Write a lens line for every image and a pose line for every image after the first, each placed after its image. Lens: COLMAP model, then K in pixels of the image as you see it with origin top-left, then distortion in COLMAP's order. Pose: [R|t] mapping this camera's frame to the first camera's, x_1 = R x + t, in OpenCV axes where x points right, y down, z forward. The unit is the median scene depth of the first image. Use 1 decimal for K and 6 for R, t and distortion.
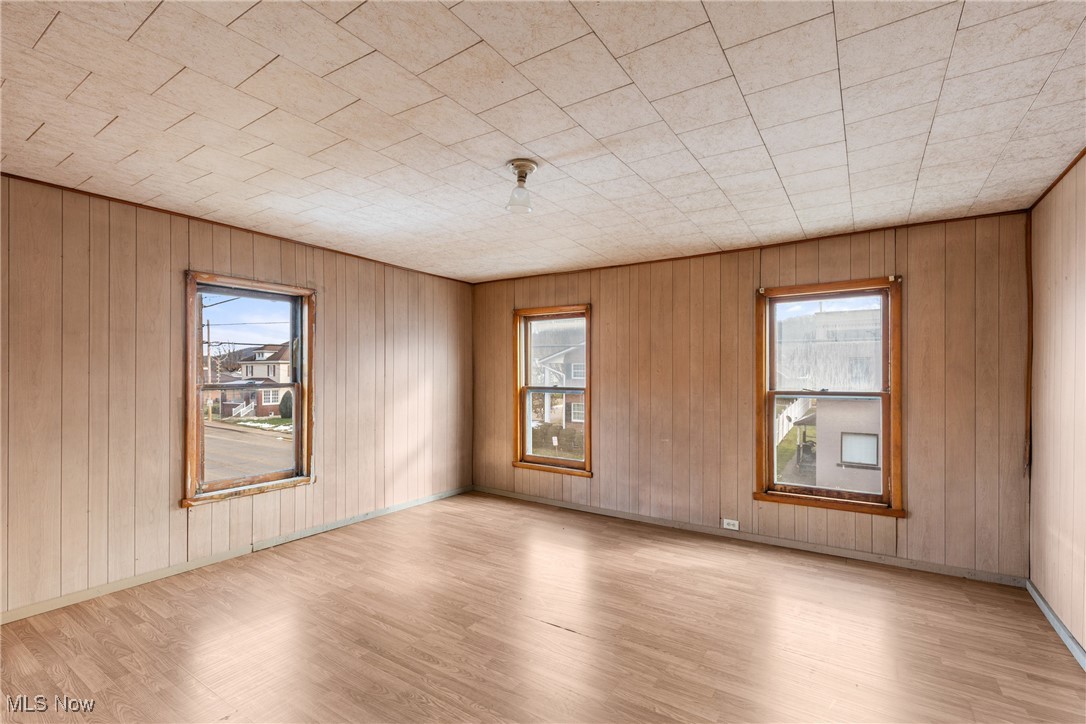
lens RADIAL K [[489.7, 0, 541.6], [0, 489.7, 369.1], [0, 0, 1]] dist [0.007001, -0.000912]
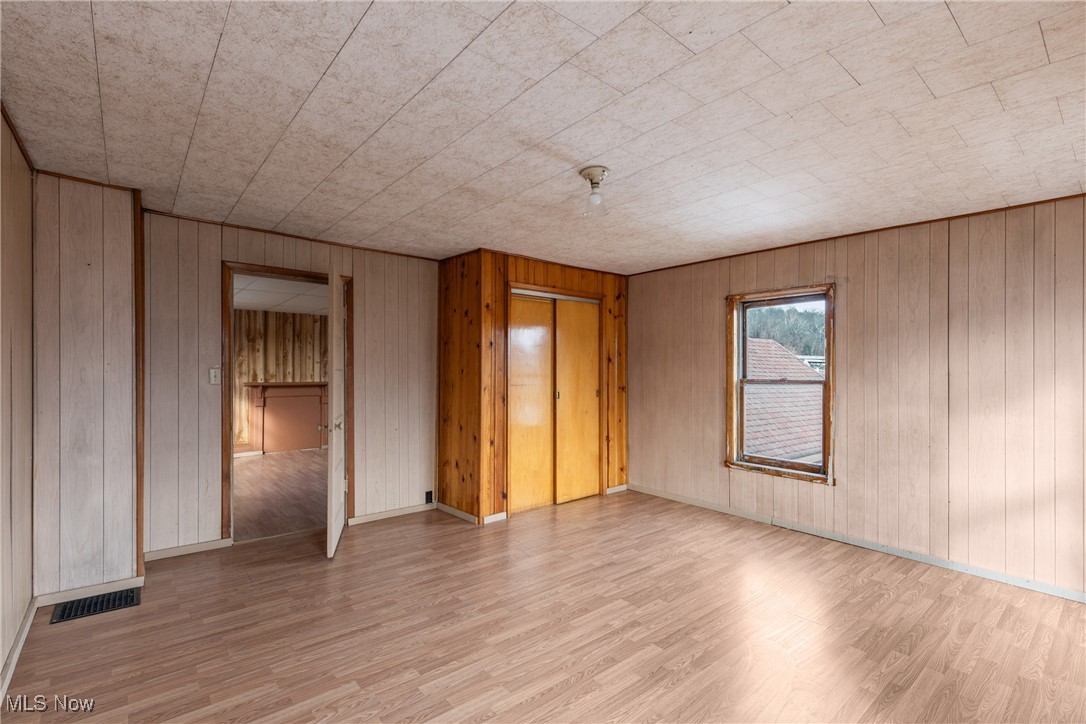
lens RADIAL K [[489.7, 0, 541.6], [0, 489.7, 369.1], [0, 0, 1]] dist [0.007001, -0.000912]
pose [[-0.280740, -0.002288, -0.959781, 0.676237], [0.003687, 0.999987, -0.003462, 0.006688], [0.959777, -0.004510, -0.280728, 0.798742]]
